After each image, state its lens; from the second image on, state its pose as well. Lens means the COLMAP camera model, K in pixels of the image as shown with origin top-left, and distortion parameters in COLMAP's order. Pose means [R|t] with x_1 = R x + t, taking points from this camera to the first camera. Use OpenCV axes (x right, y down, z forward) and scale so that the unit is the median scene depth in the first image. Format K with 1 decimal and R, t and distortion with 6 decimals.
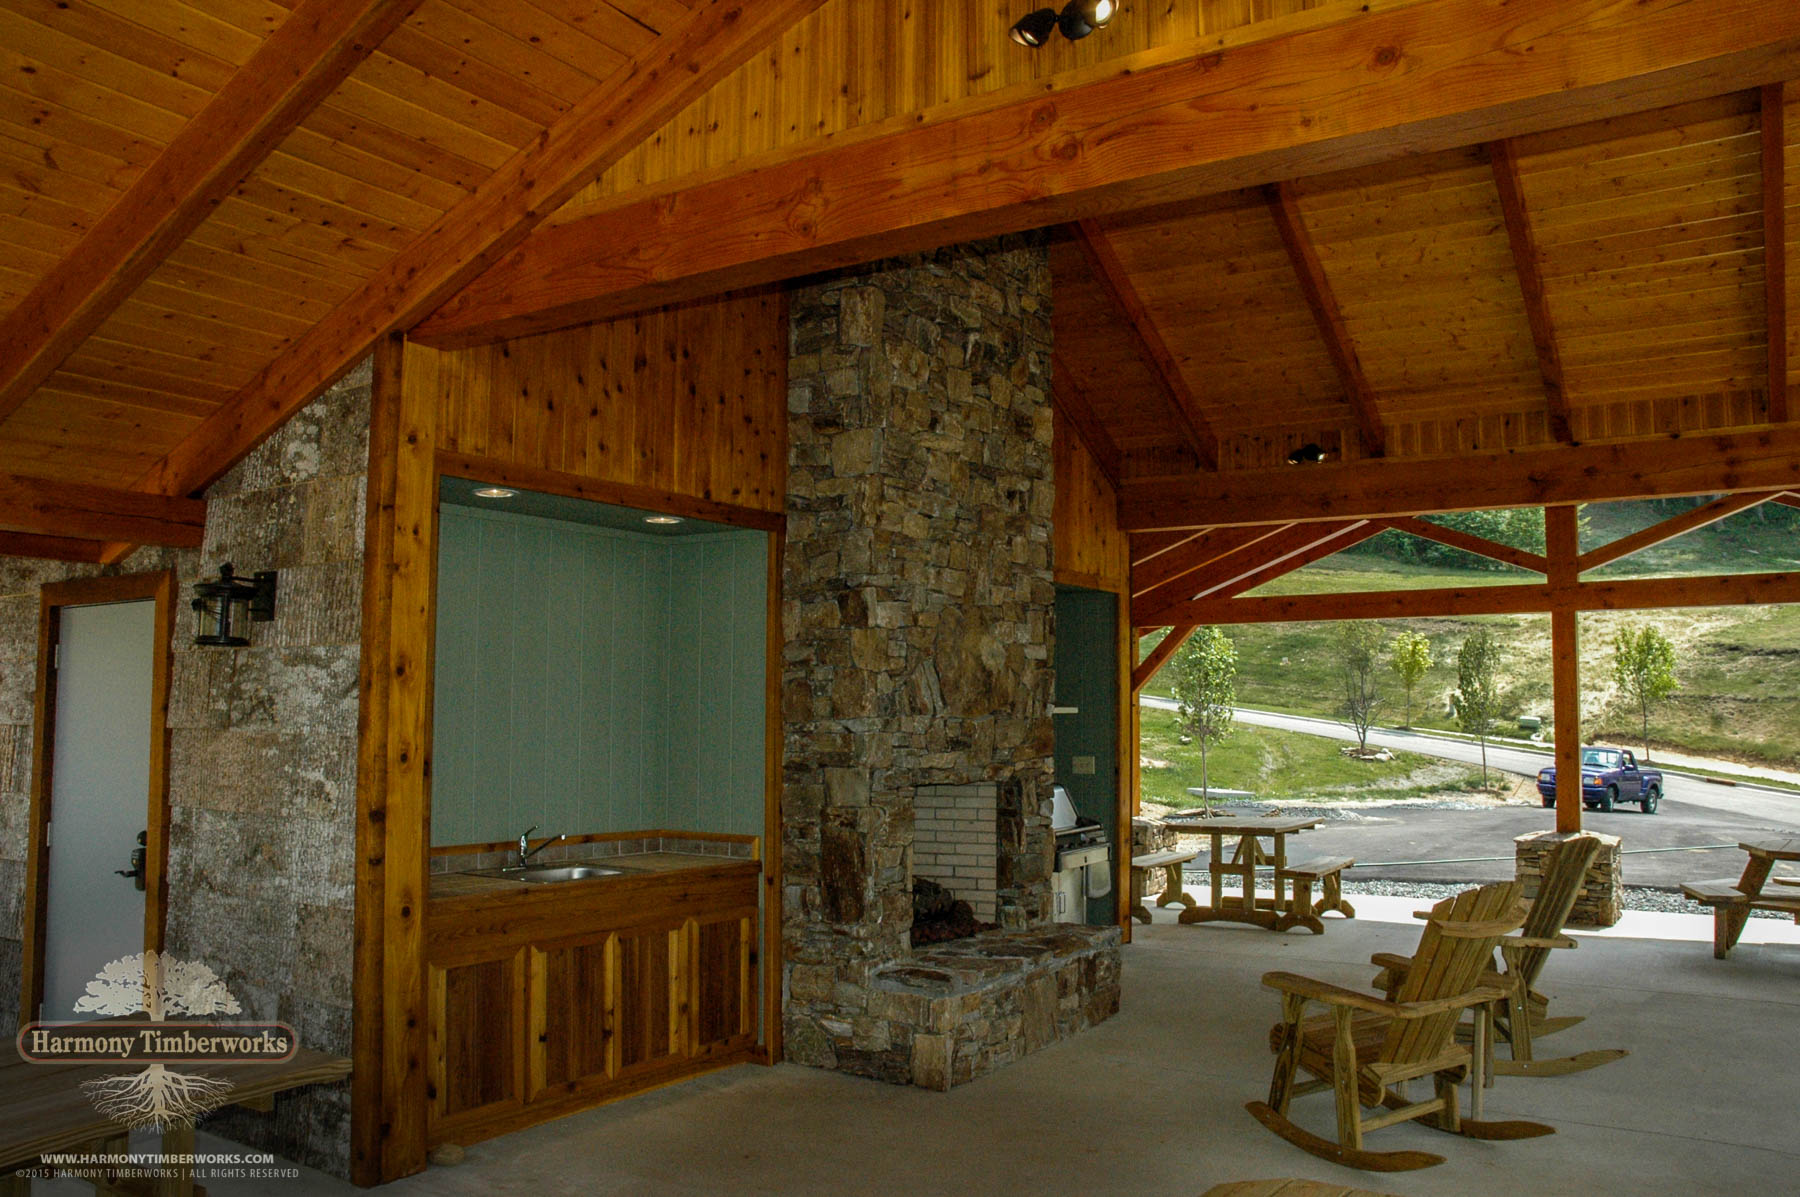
lens RADIAL K [[1359.2, 0, 900.0], [0, 1359.2, 598.5], [0, 0, 1]] dist [-0.170716, 0.142727]
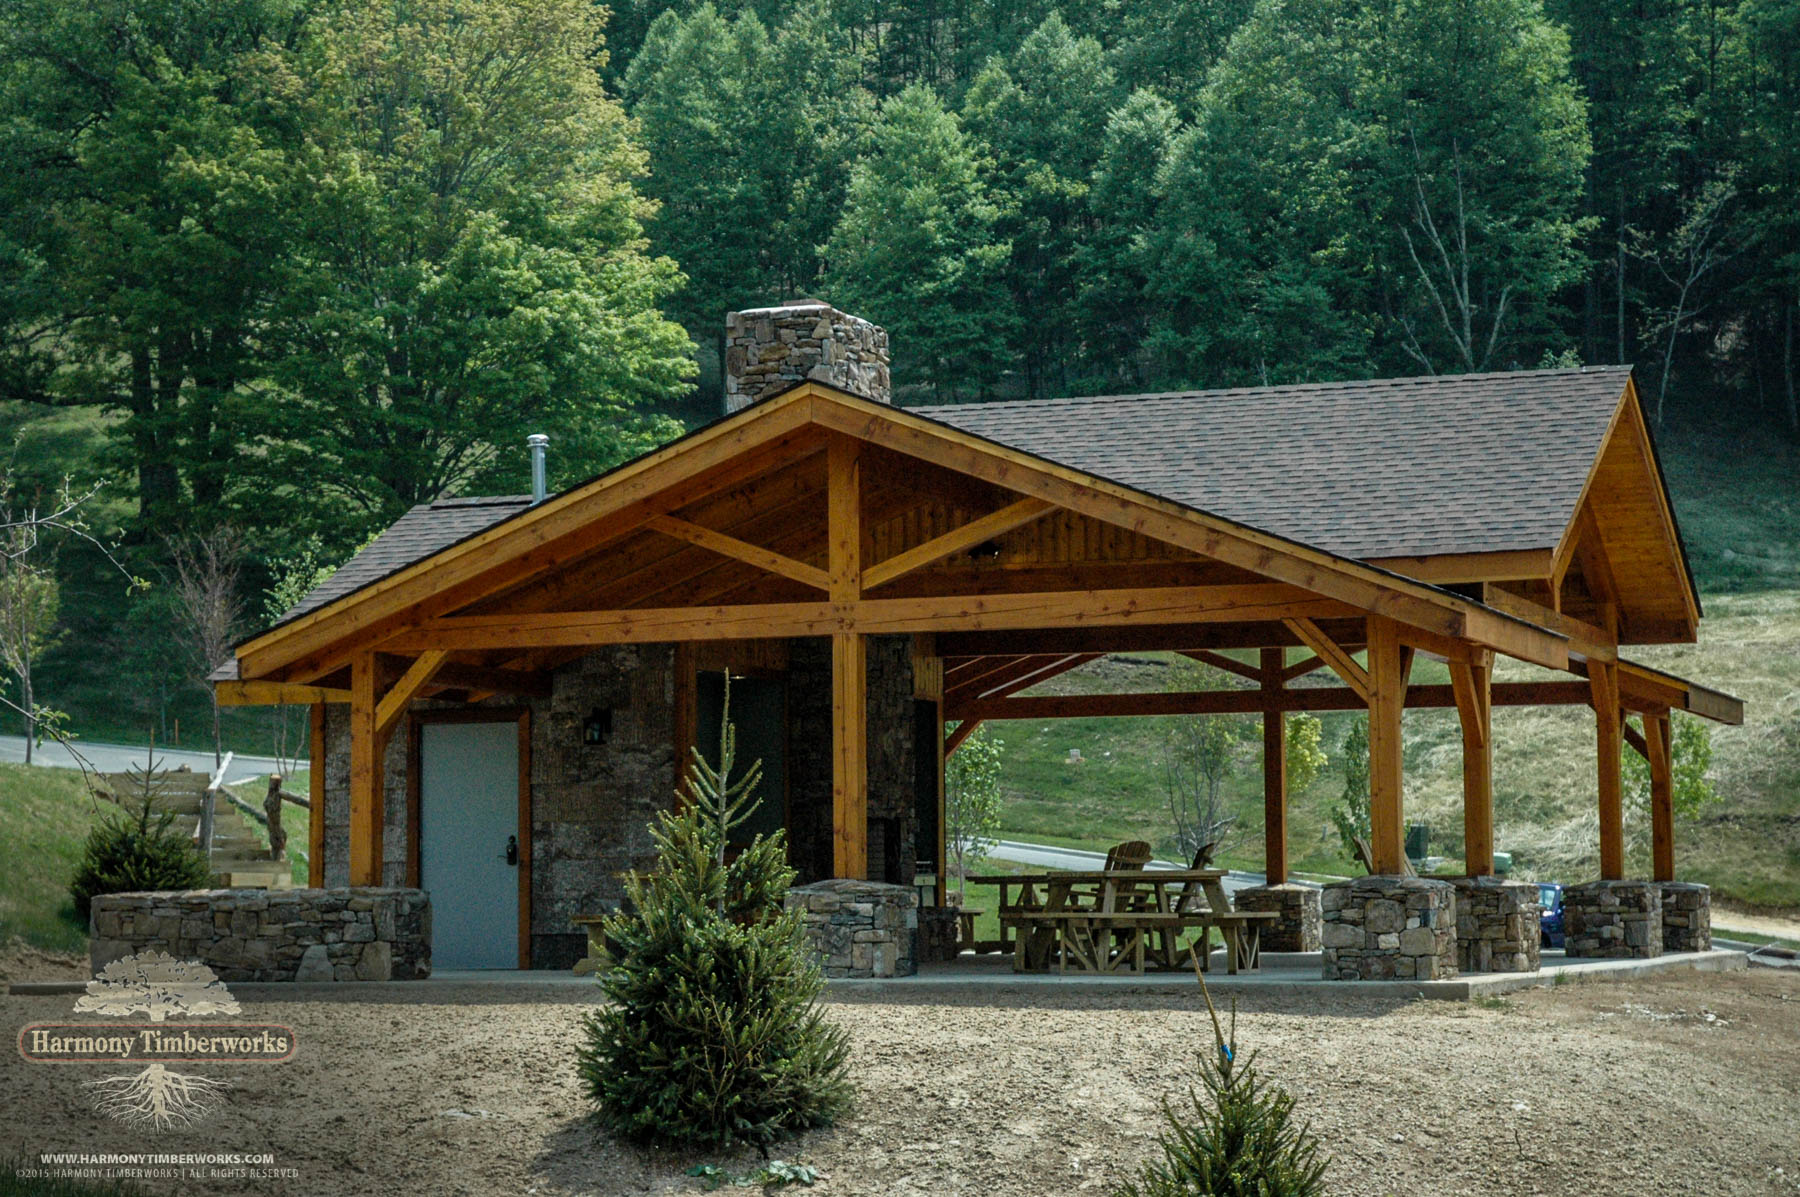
lens RADIAL K [[3727.3, 0, 900.0], [0, 3727.3, 598.5], [0, 0, 1]] dist [0.083620, 0.076835]
pose [[0.974066, 0.005525, 0.226196, -0.743058], [-0.006137, 0.999979, 0.002002, -0.117385], [-0.226180, -0.003338, 0.974080, -2.725880]]
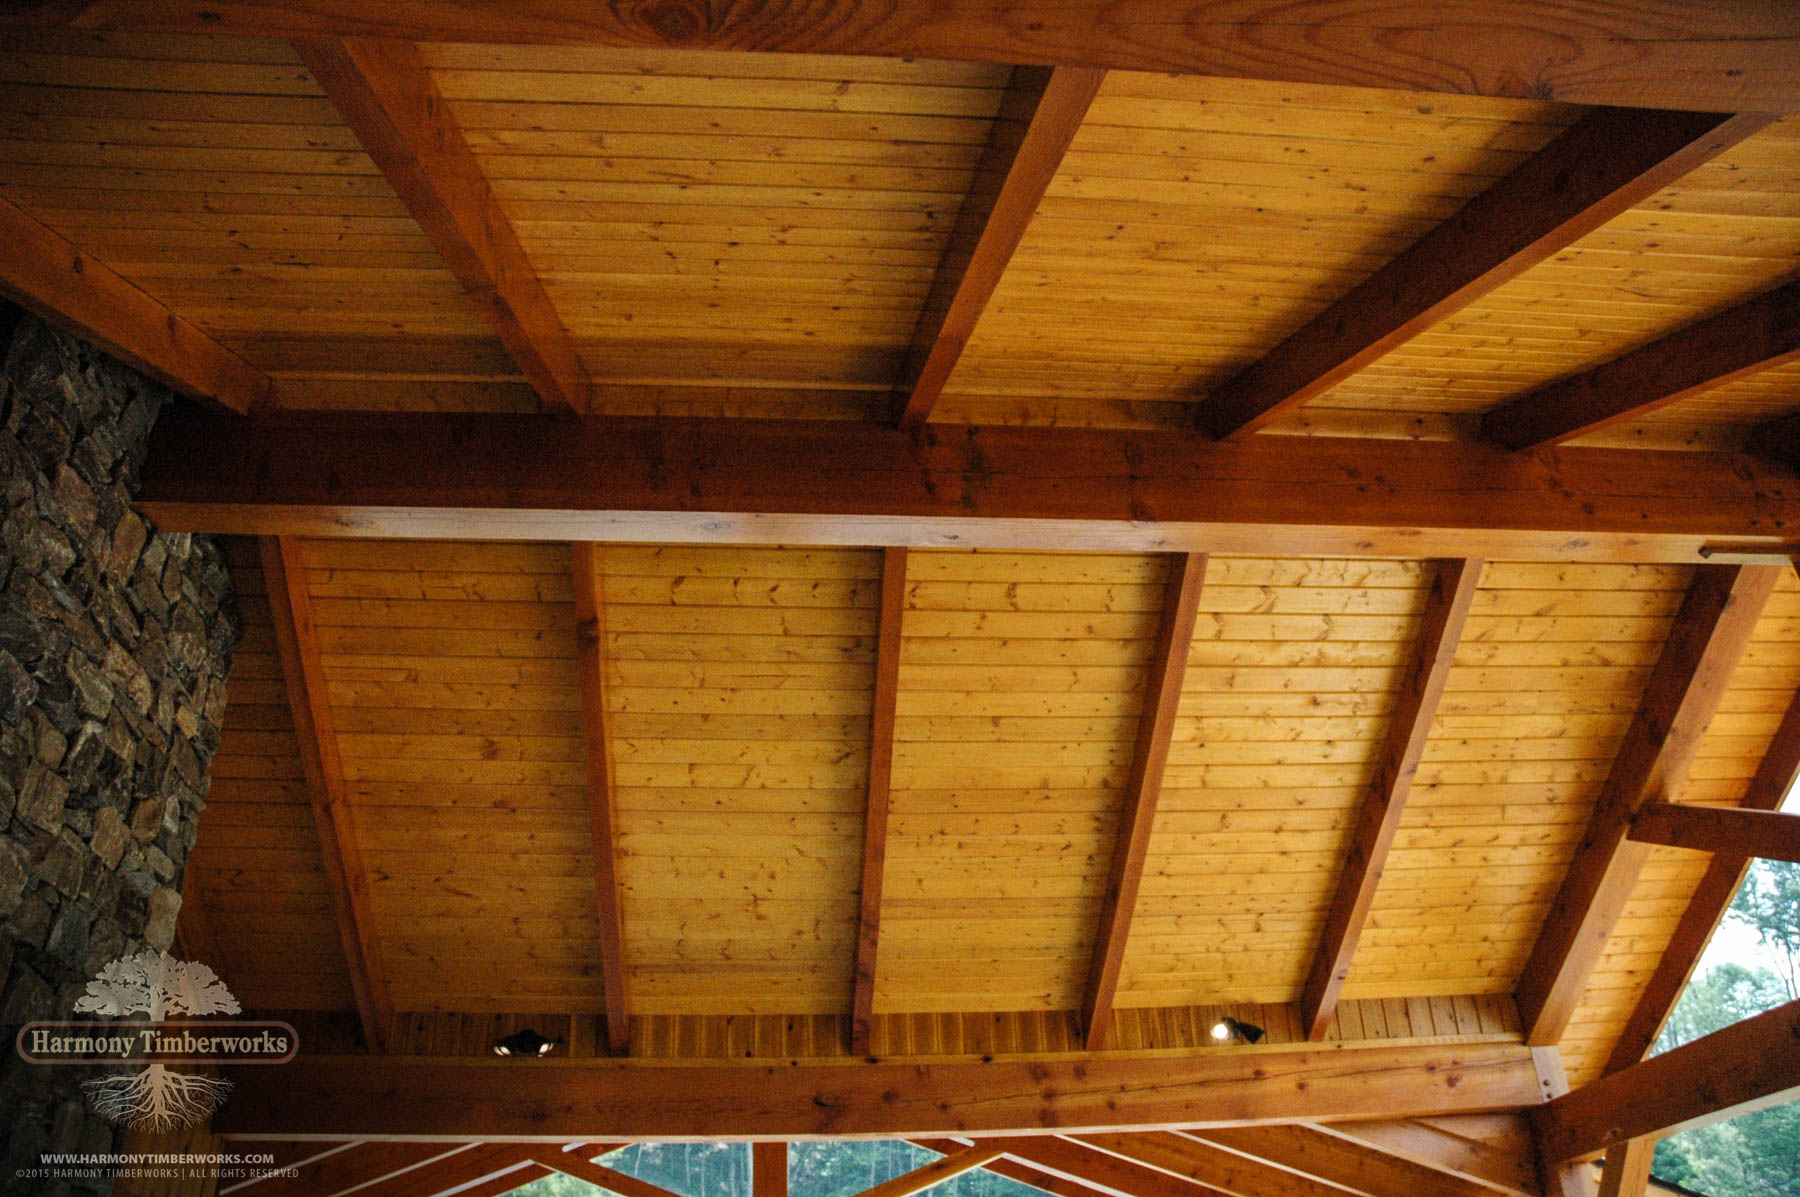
lens RADIAL K [[1359.2, 0, 900.0], [0, 1359.2, 598.5], [0, 0, 1]] dist [-0.170716, 0.142727]
pose [[0.776812, 0.301647, 0.552785, -0.000804], [-0.007732, 0.882313, -0.470600, 0.015039], [-0.629685, 0.361294, 0.687724, 0.341207]]
